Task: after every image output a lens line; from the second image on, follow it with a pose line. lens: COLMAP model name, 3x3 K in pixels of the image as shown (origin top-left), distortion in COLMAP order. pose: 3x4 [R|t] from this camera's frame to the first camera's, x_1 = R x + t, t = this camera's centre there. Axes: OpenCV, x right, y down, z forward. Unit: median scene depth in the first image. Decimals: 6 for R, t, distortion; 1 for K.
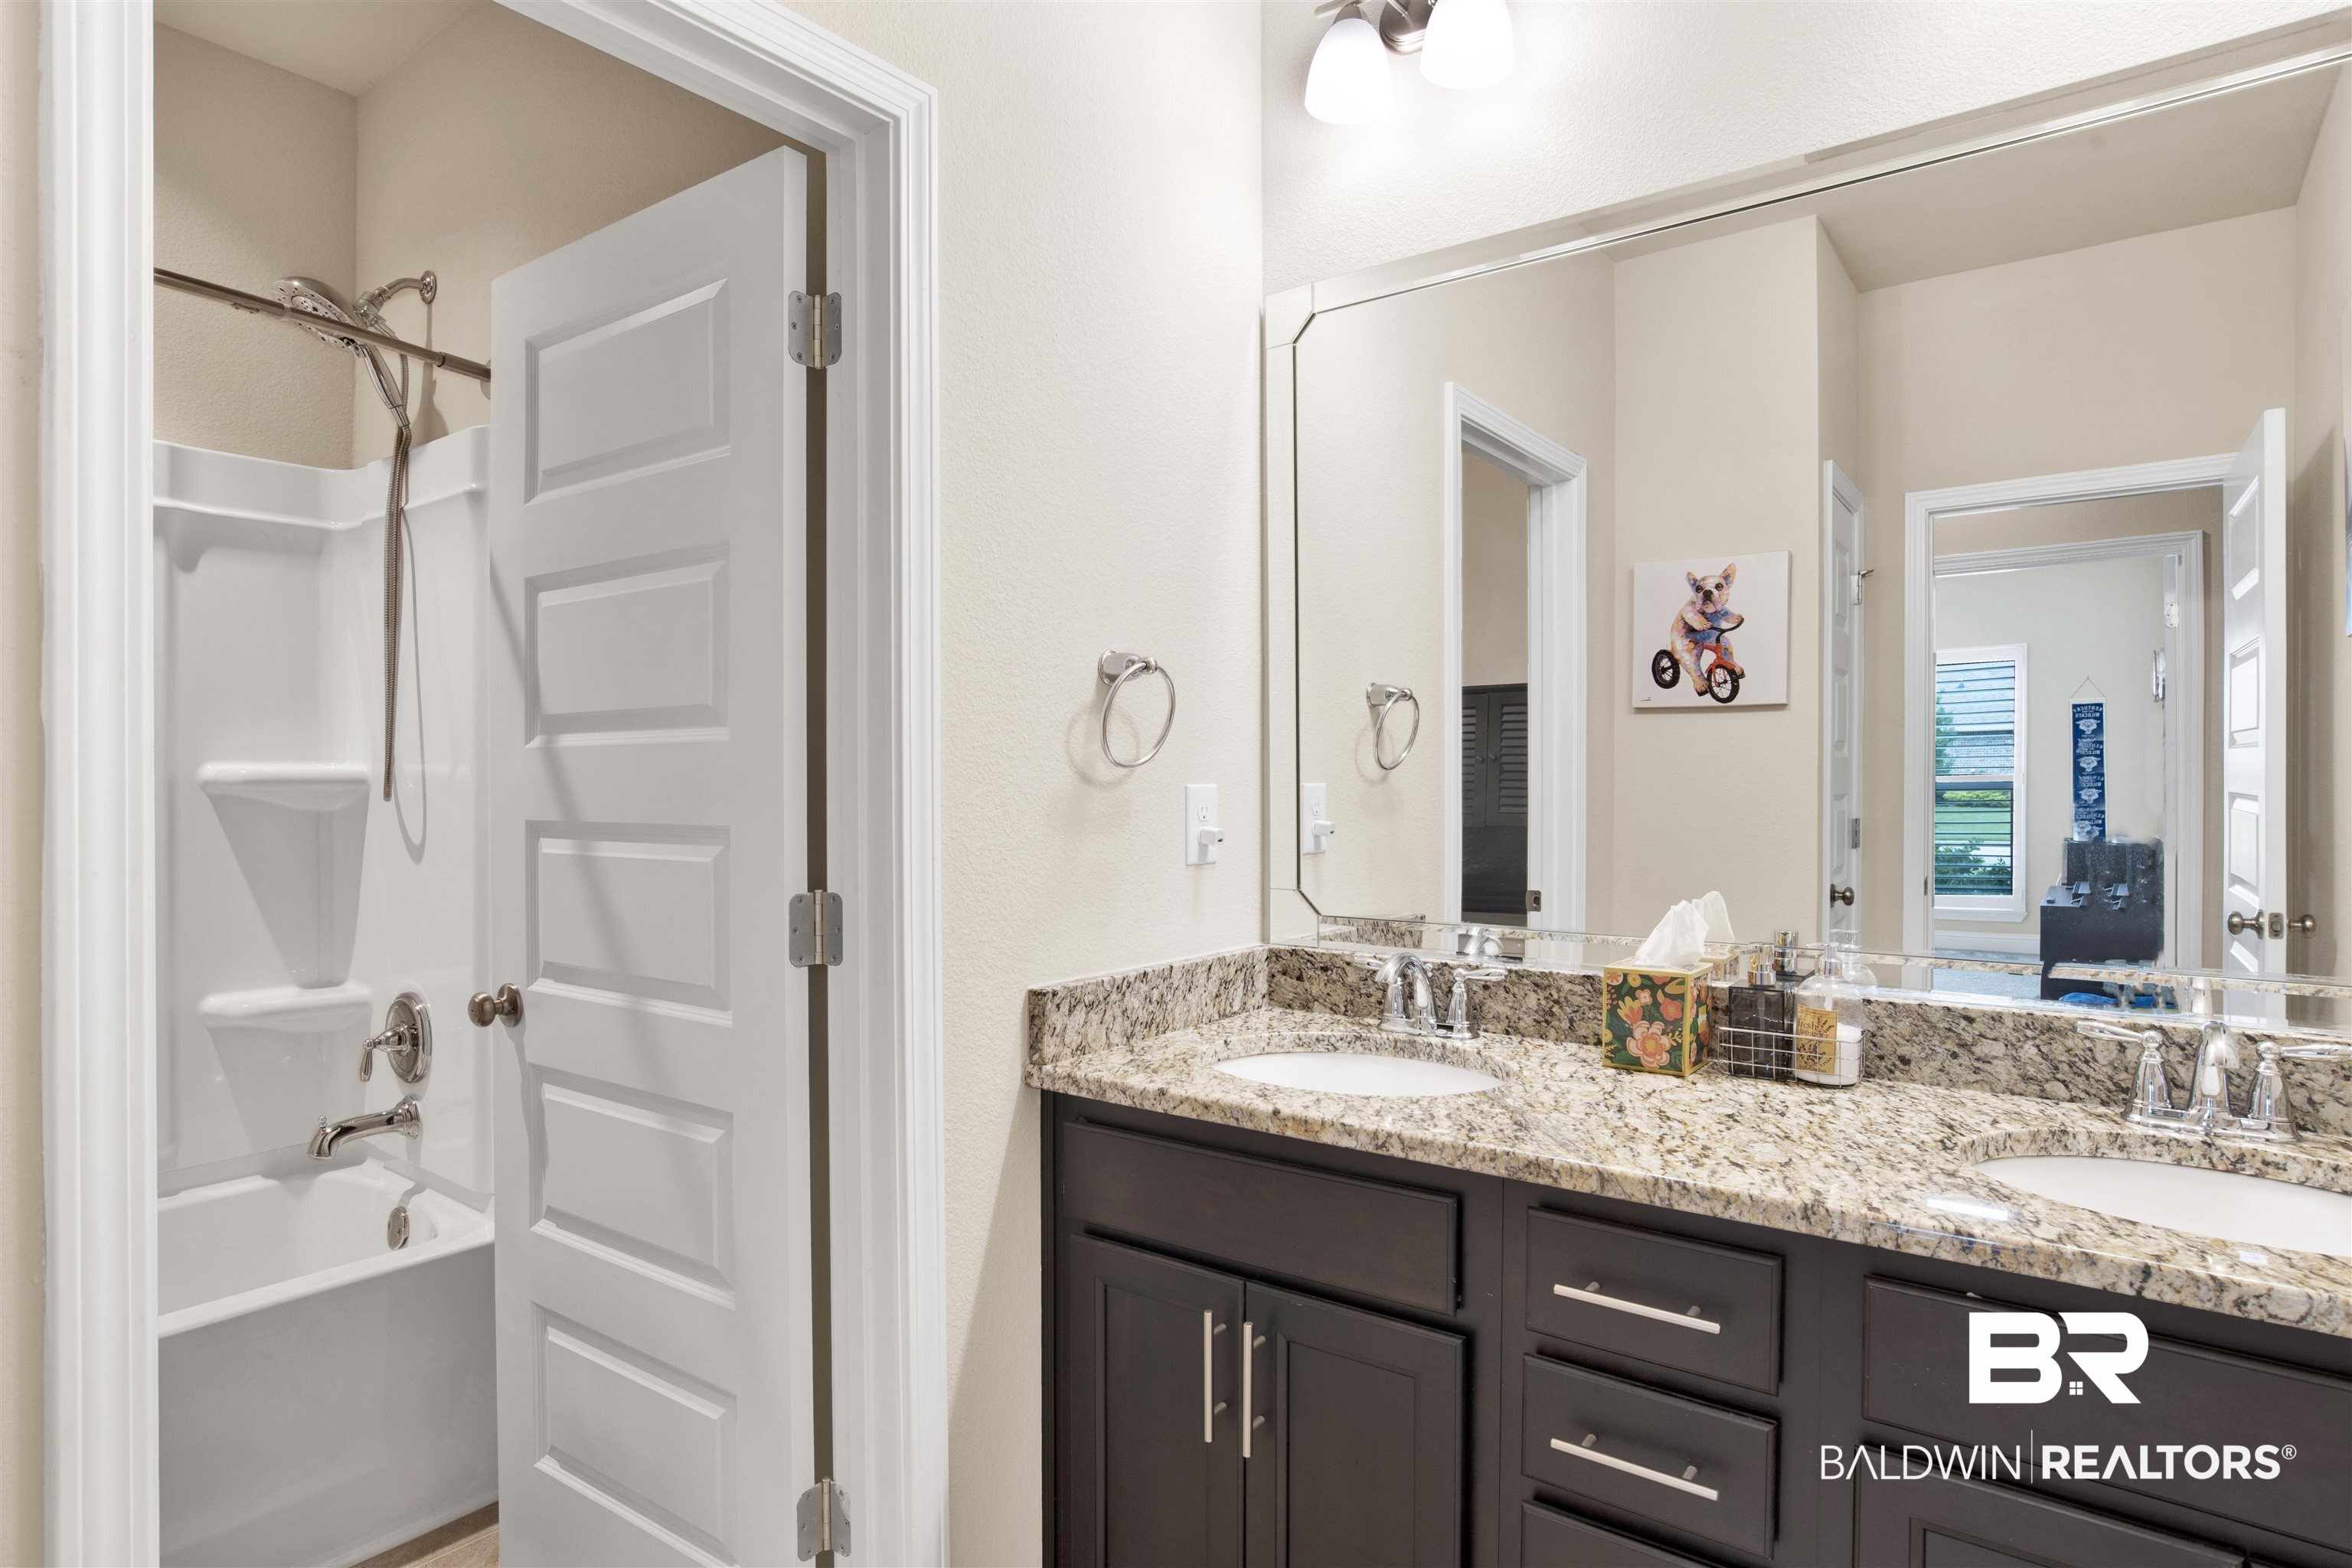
lens RADIAL K [[1340.5, 0, 1168.0], [0, 1340.5, 764.0], [0, 0, 1]] dist [-0.074486, 0.017354]
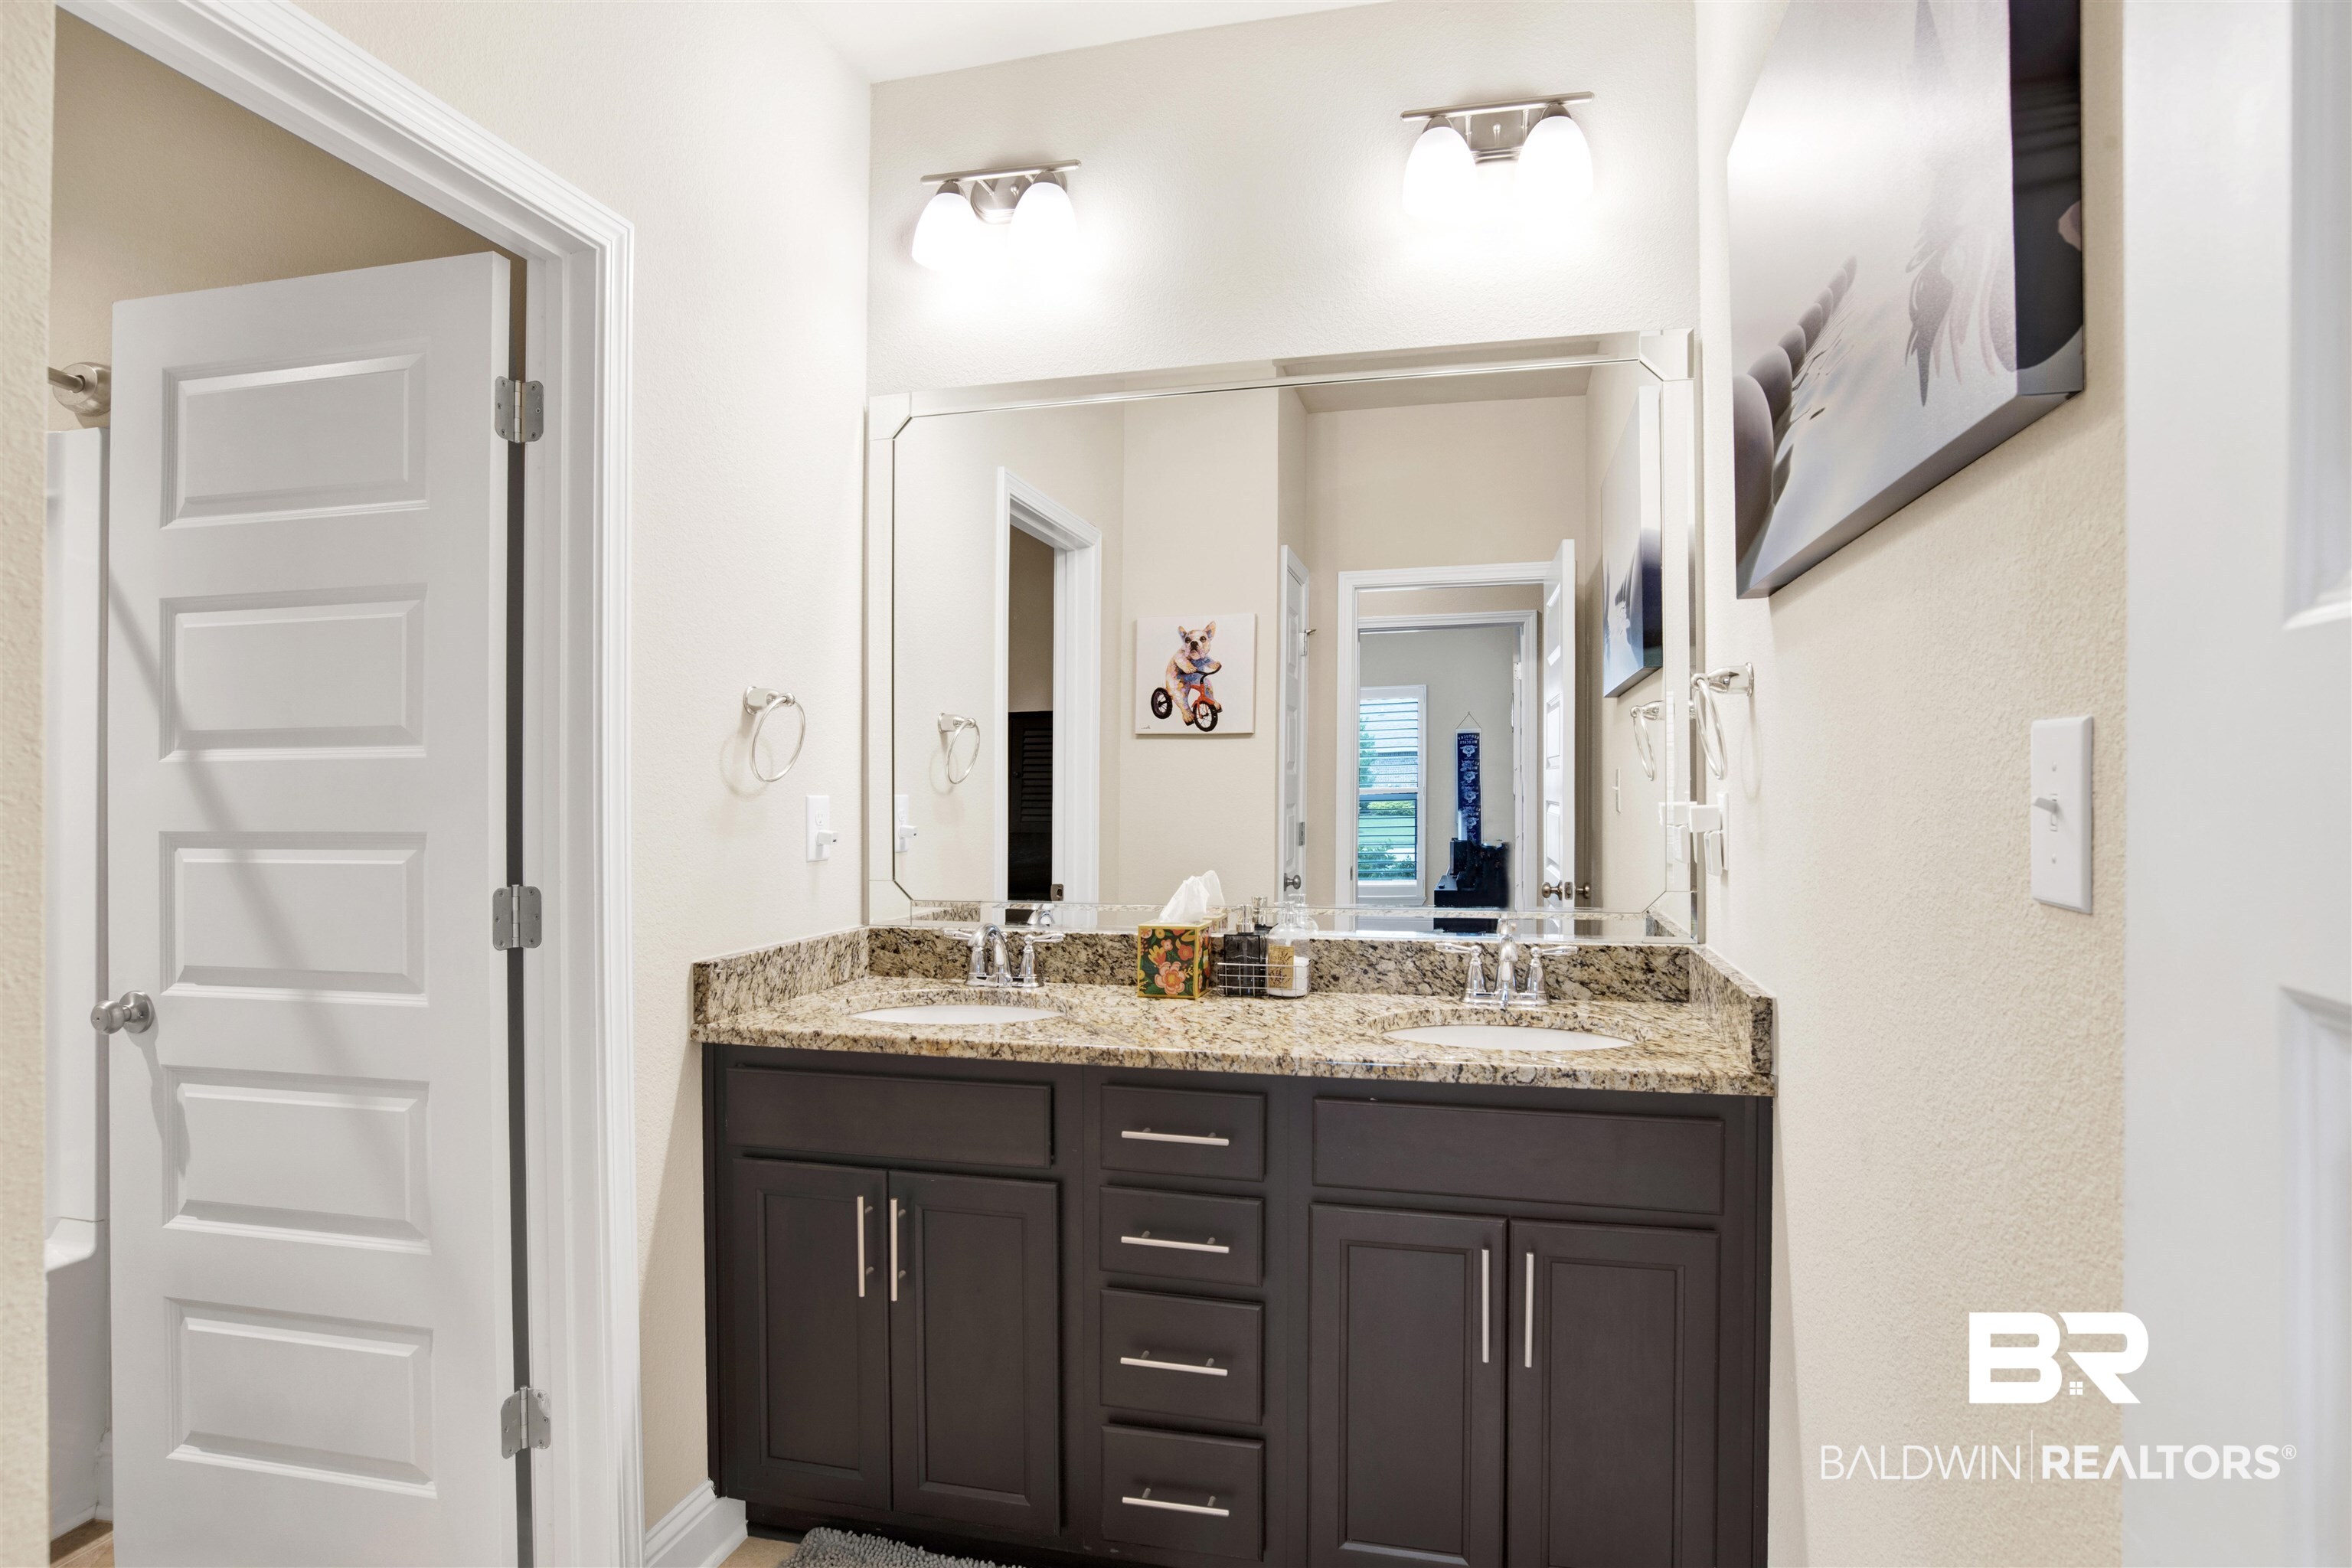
lens RADIAL K [[1257.2, 0, 1181.1], [0, 1257.2, 784.2], [0, 0, 1]] dist [-0.065660, 0.013963]
pose [[0.925771, 0.000568, 0.378084, -0.116494], [-0.002102, 0.999991, 0.003644, 0.000007], [-0.378078, -0.004168, 0.925764, -0.213456]]
